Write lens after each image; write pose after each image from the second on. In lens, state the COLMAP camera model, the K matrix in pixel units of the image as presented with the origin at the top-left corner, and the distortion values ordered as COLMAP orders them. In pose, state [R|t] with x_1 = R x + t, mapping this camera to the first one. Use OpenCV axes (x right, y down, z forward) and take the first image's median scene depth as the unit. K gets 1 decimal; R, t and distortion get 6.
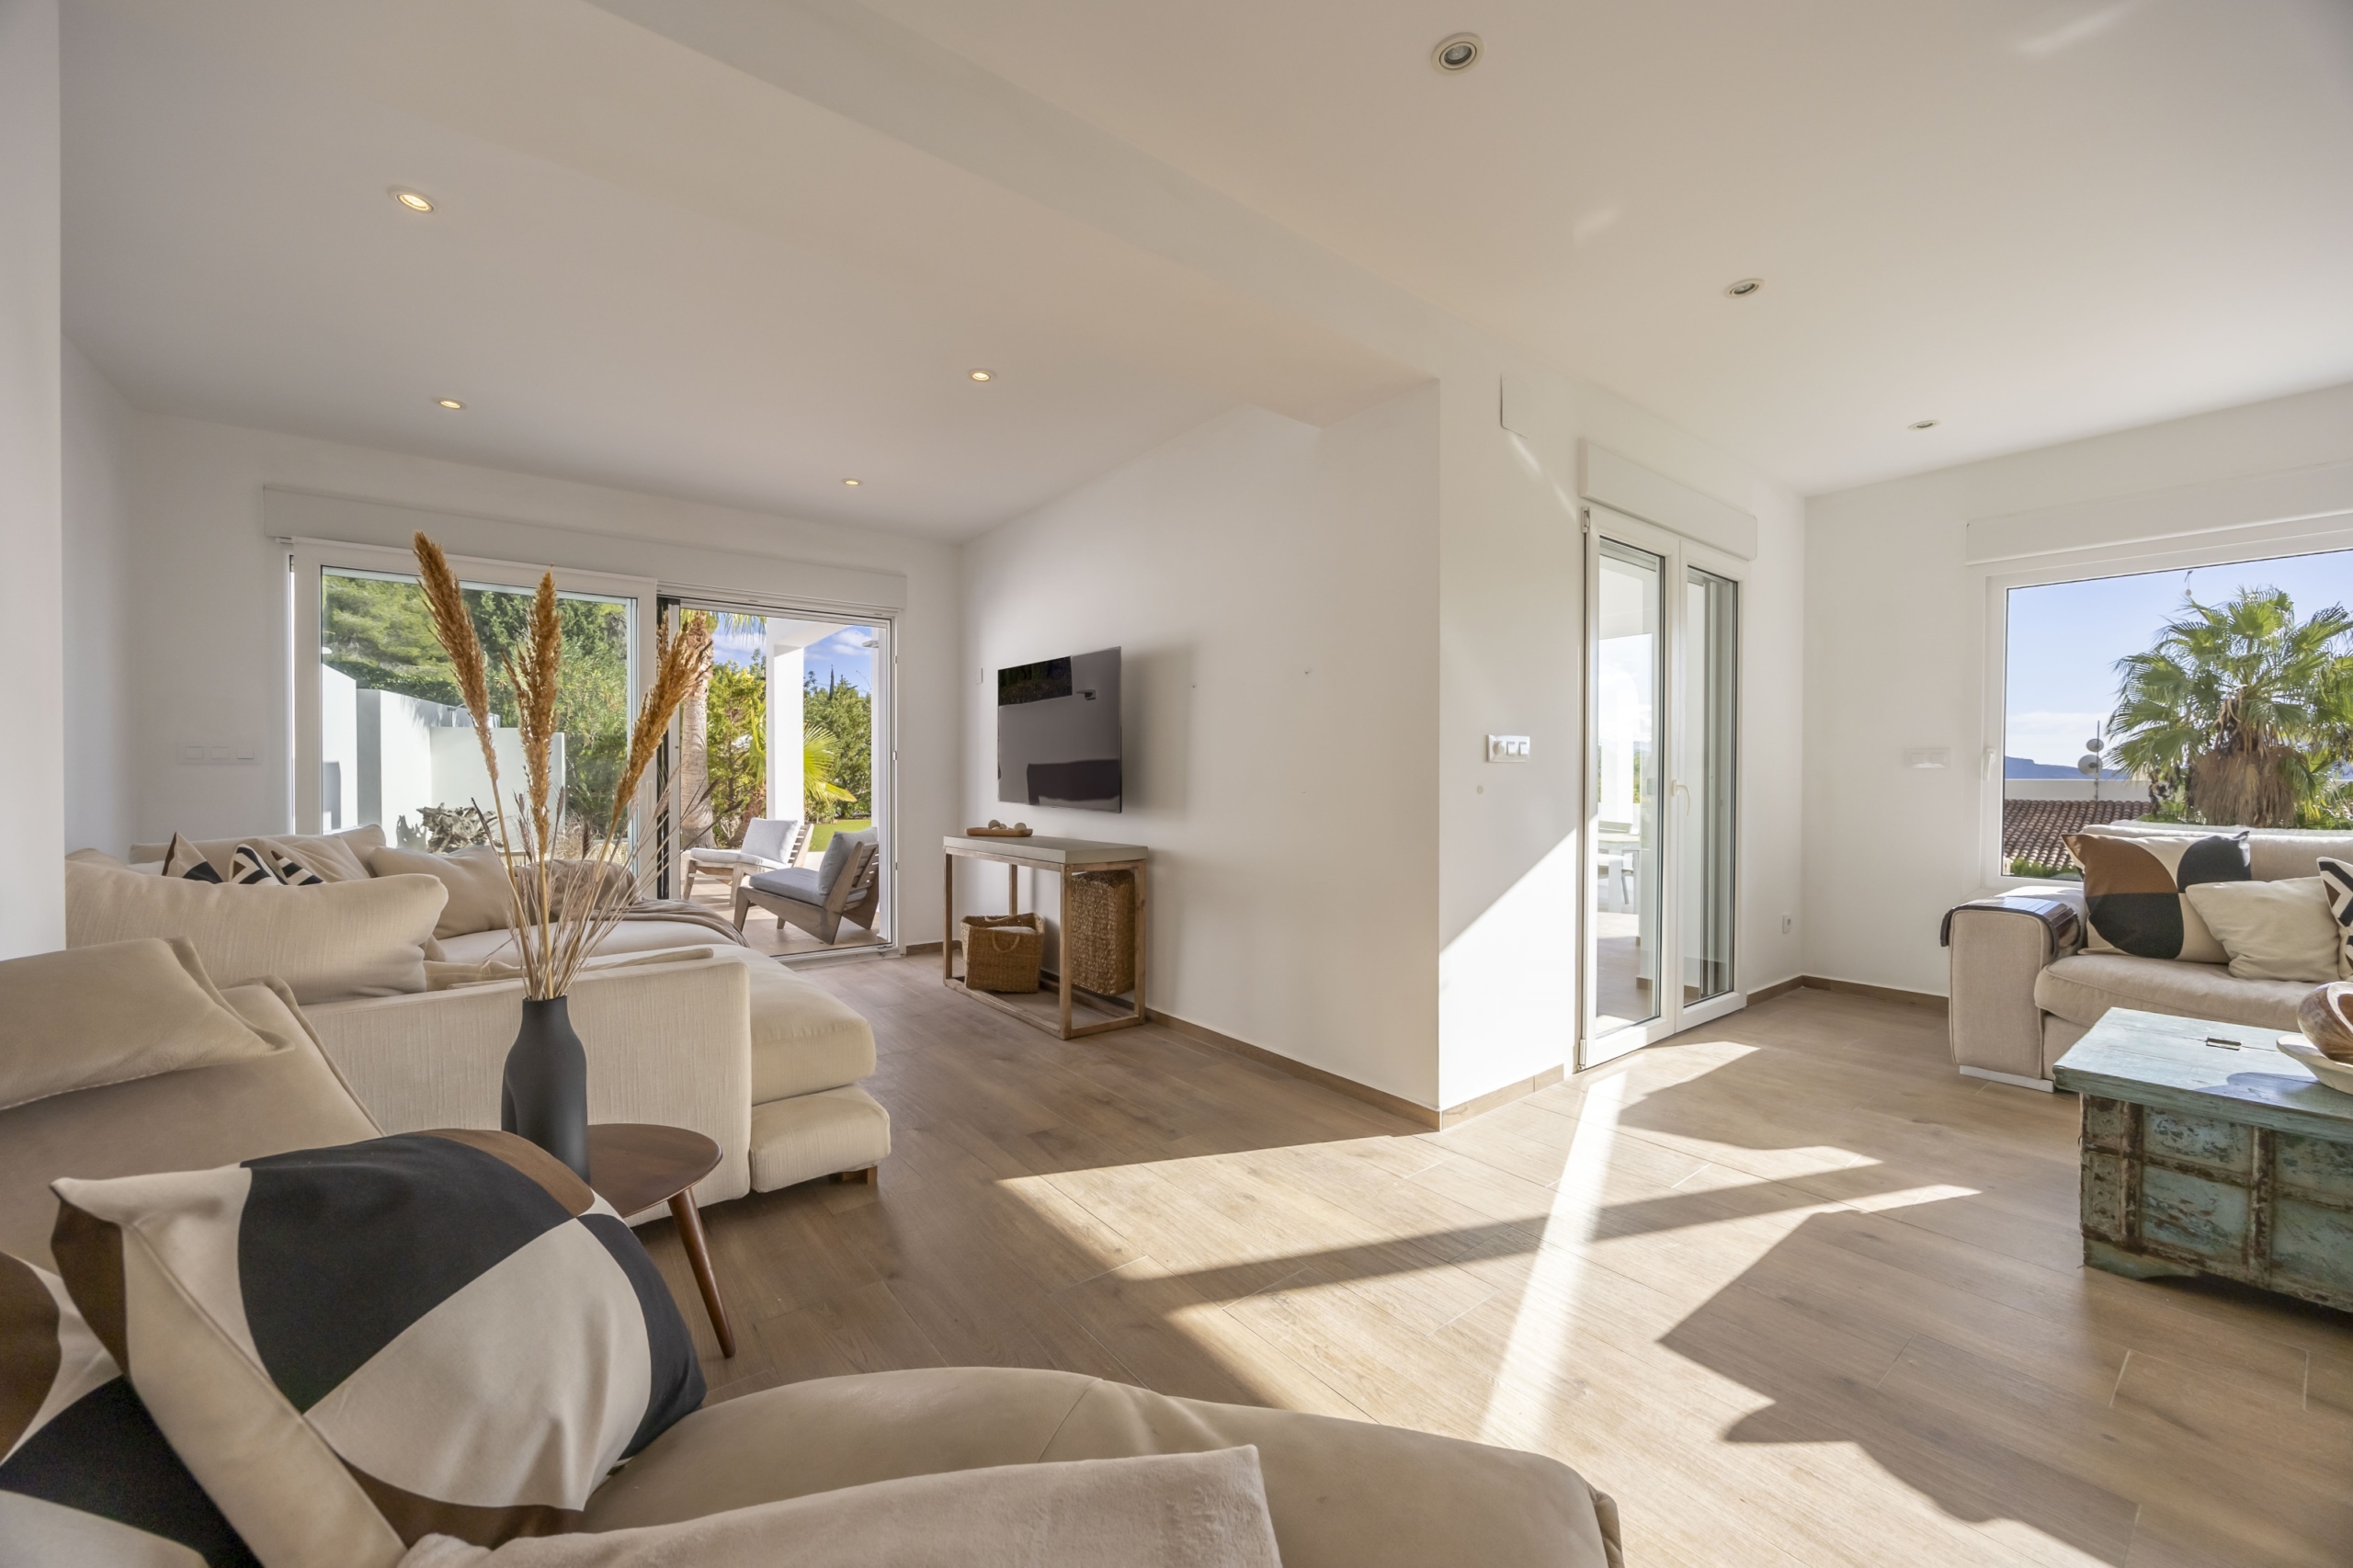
lens RADIAL K [[891.6, 0, 1170.7], [0, 891.6, 786.3], [0, 0, 1]] dist [-0.002182, 0.000362]
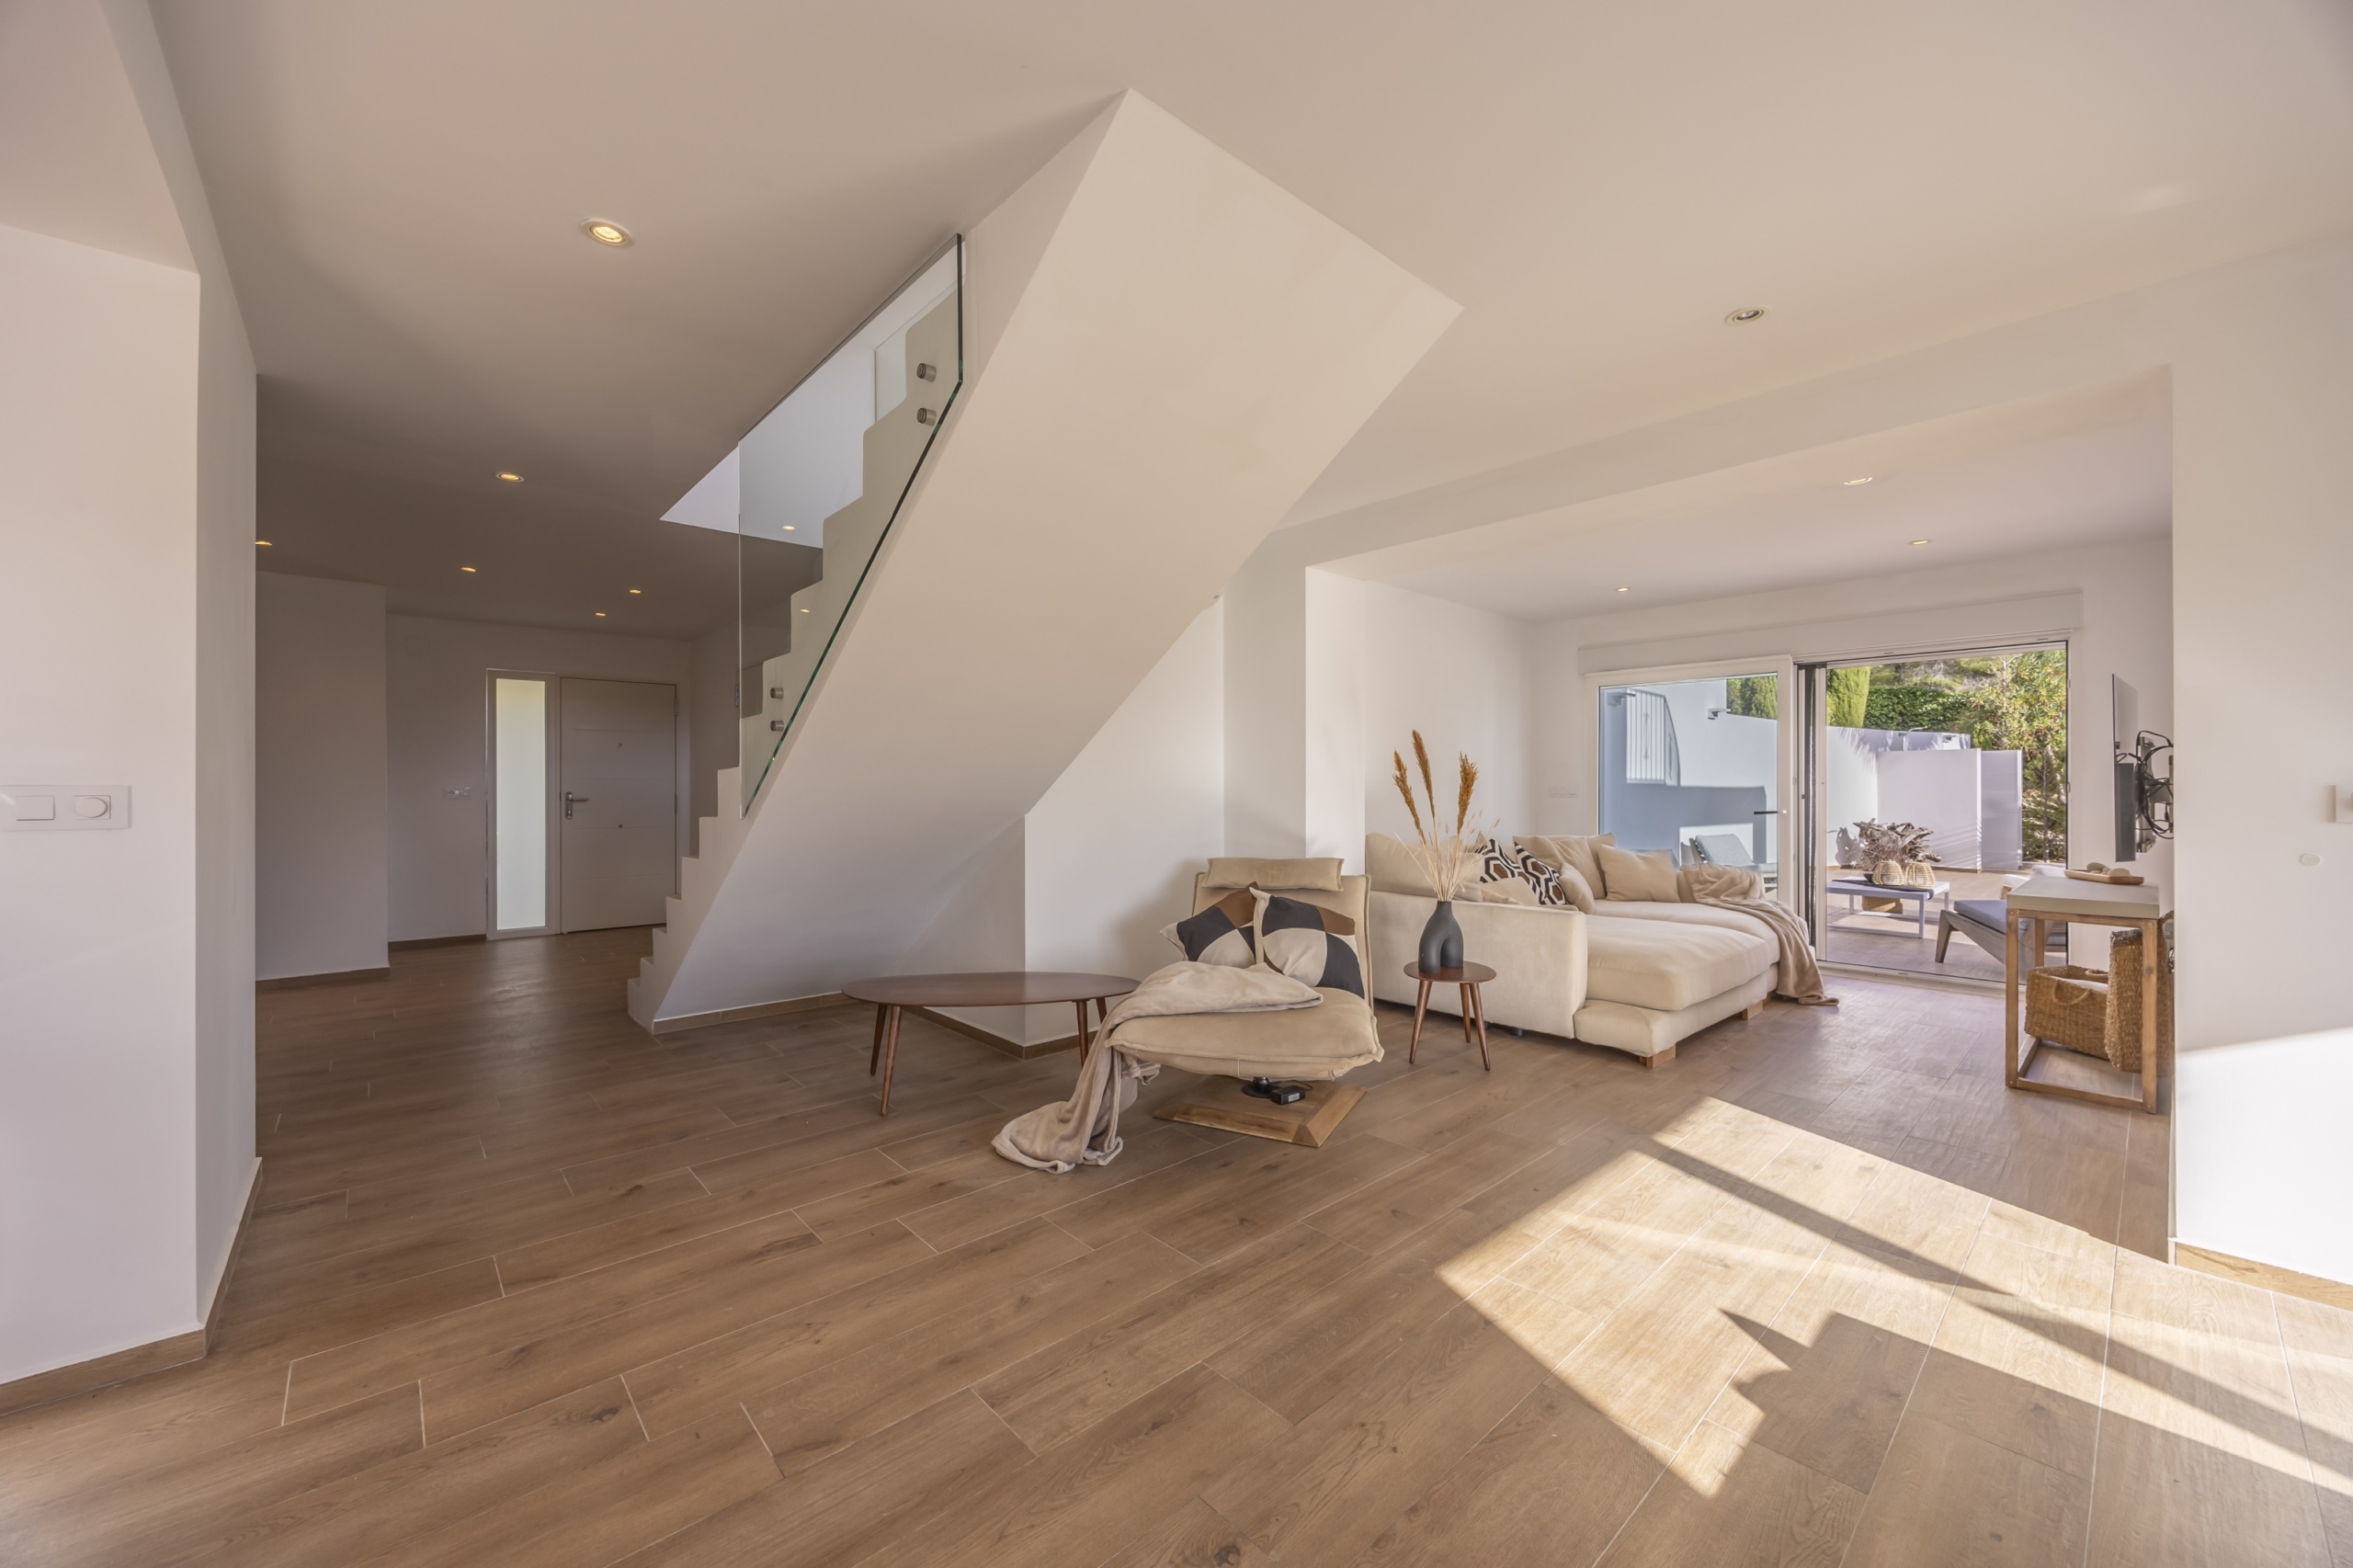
lens RADIAL K [[891.6, 0, 1175.4], [0, 891.6, 789.2], [0, 0, 1]] dist [-0.002182, 0.000362]
pose [[0.084476, 0.001854, -0.996424, 0.952931], [-0.010050, 0.999949, 0.001009, -0.043427], [0.996375, 0.009929, 0.084490, 0.001007]]
